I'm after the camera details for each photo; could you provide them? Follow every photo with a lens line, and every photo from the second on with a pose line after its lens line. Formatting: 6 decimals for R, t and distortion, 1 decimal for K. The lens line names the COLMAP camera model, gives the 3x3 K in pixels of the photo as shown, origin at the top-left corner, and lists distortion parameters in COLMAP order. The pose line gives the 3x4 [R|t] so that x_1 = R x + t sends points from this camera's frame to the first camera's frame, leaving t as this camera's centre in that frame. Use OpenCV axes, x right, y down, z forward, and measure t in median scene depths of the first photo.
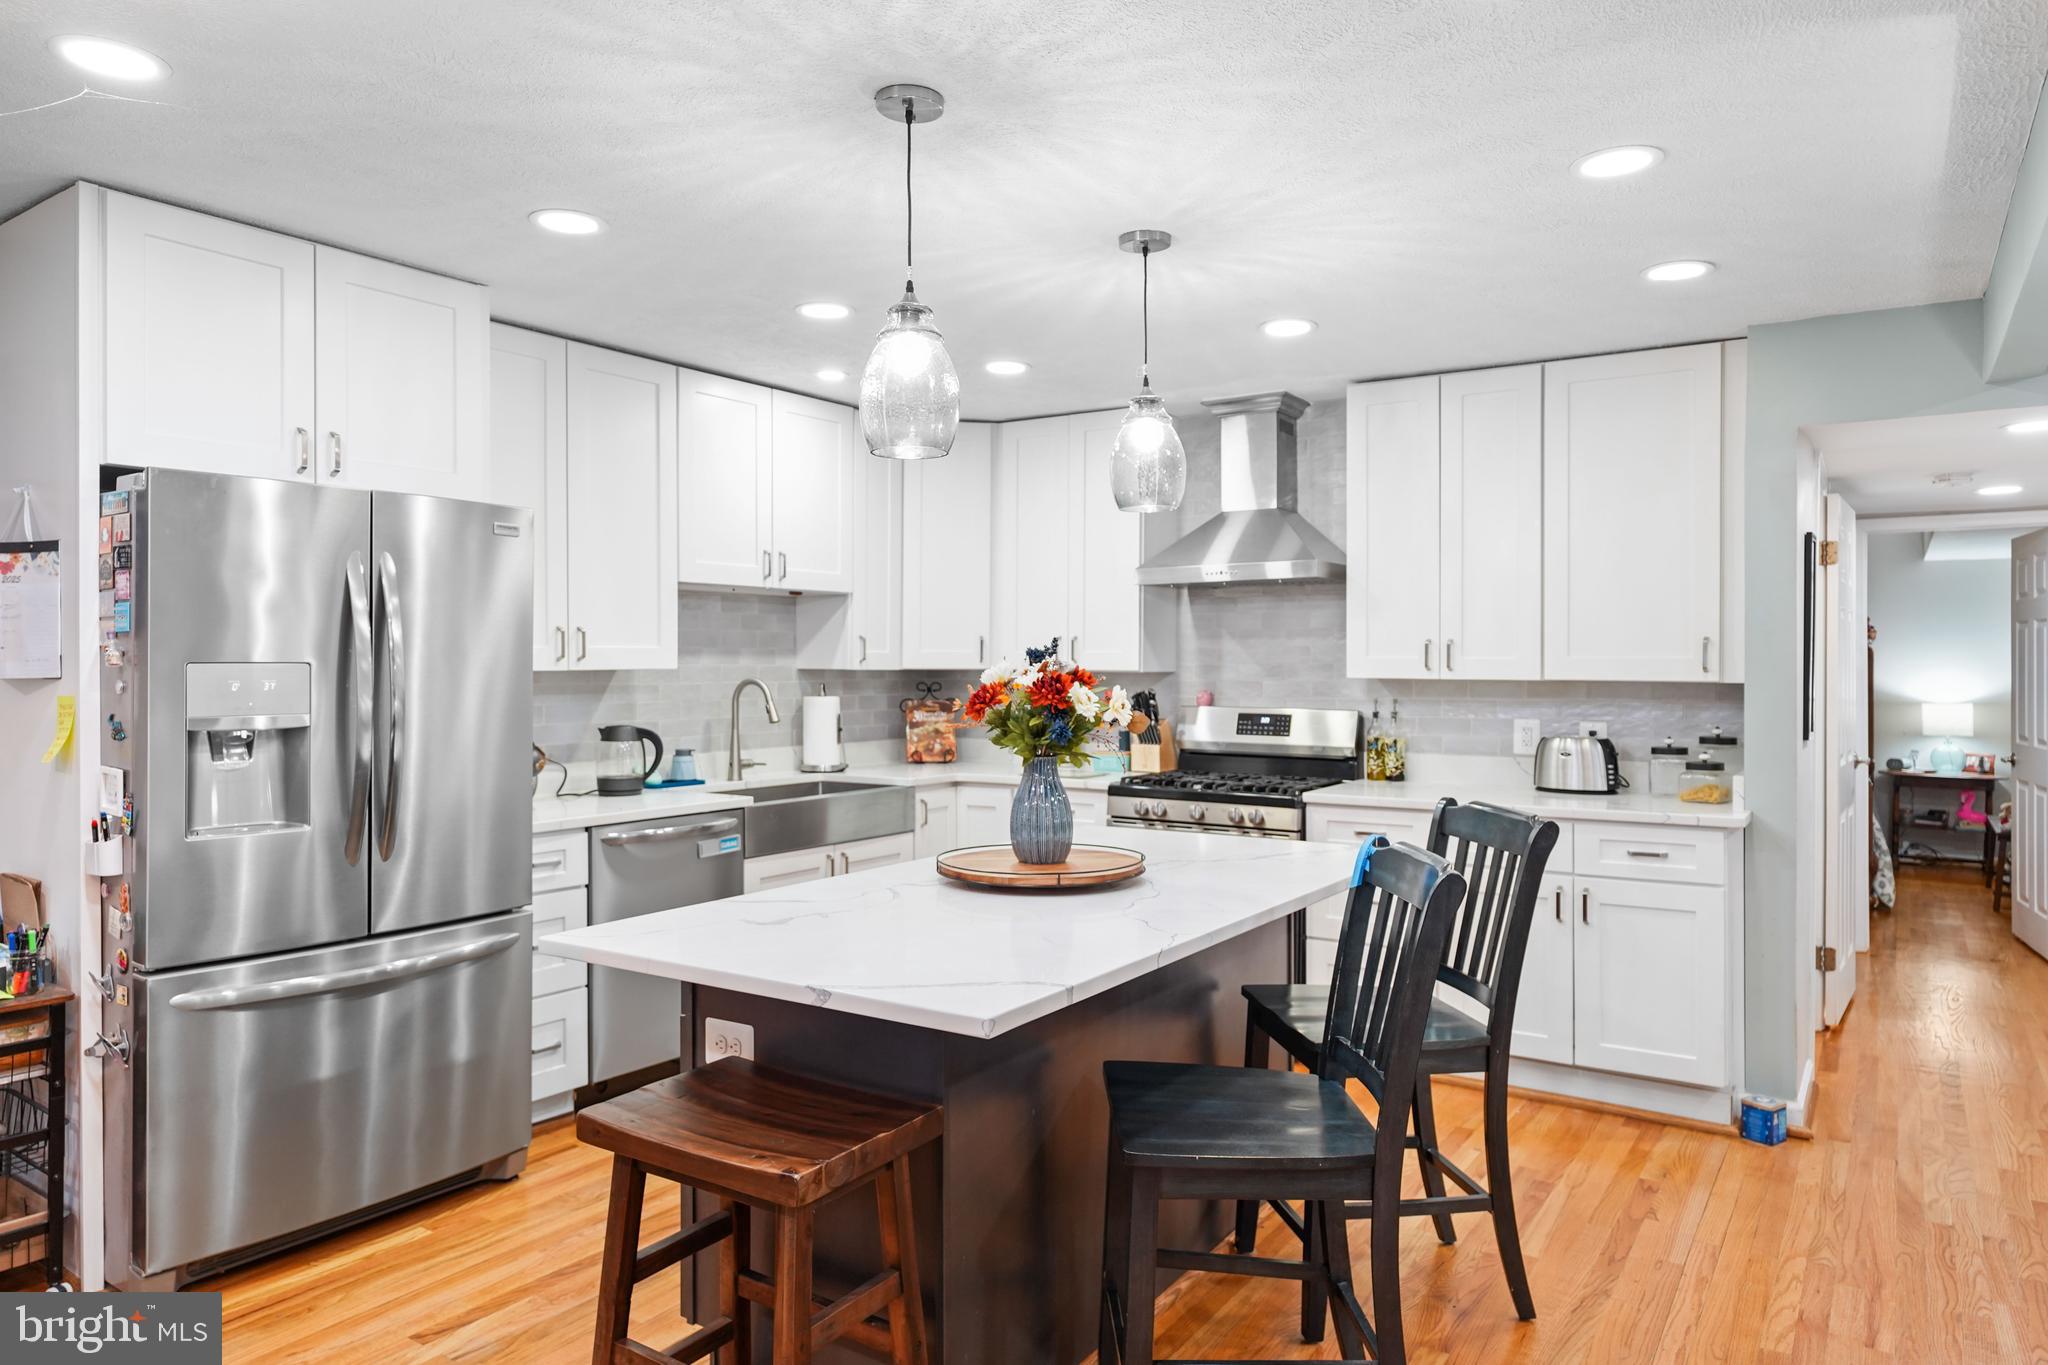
lens RADIAL K [[1342.1, 0, 1023.9], [0, 1342.1, 677.1], [0, 0, 1]] dist [0.007733, 0.000220]
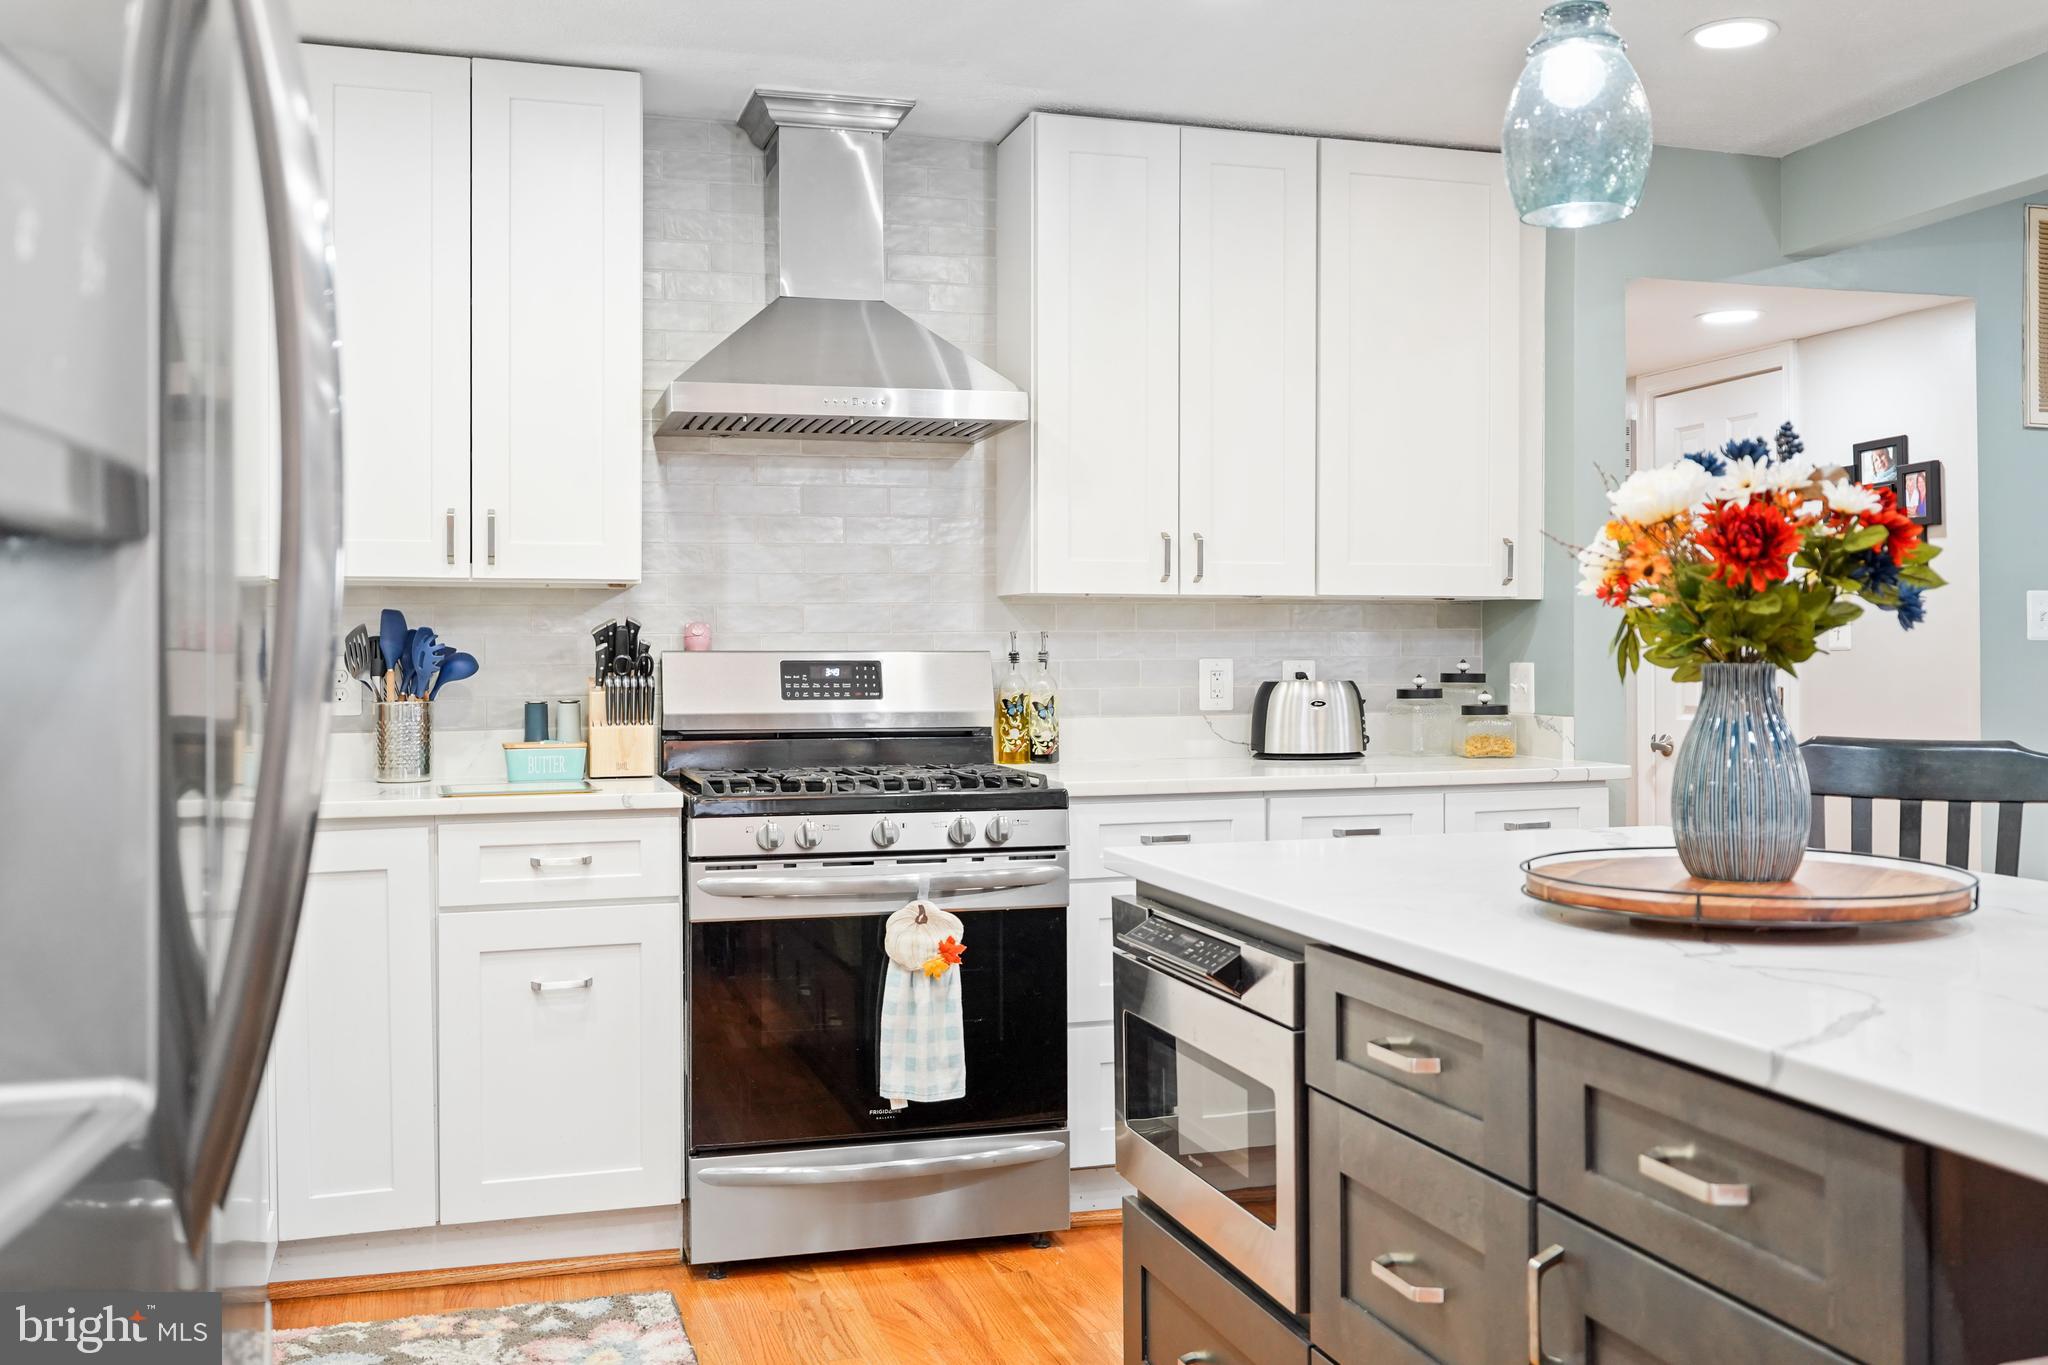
lens RADIAL K [[1875.9, 0, 1023.8], [0, 1875.9, 678.0], [0, 0, 1]] dist [-0.019976, 0.000000]
pose [[0.616266, -0.010274, 0.787471, -0.420048], [0.014858, 0.999889, 0.001418, 0.036755], [-0.787398, 0.010826, 0.616350, 0.469457]]
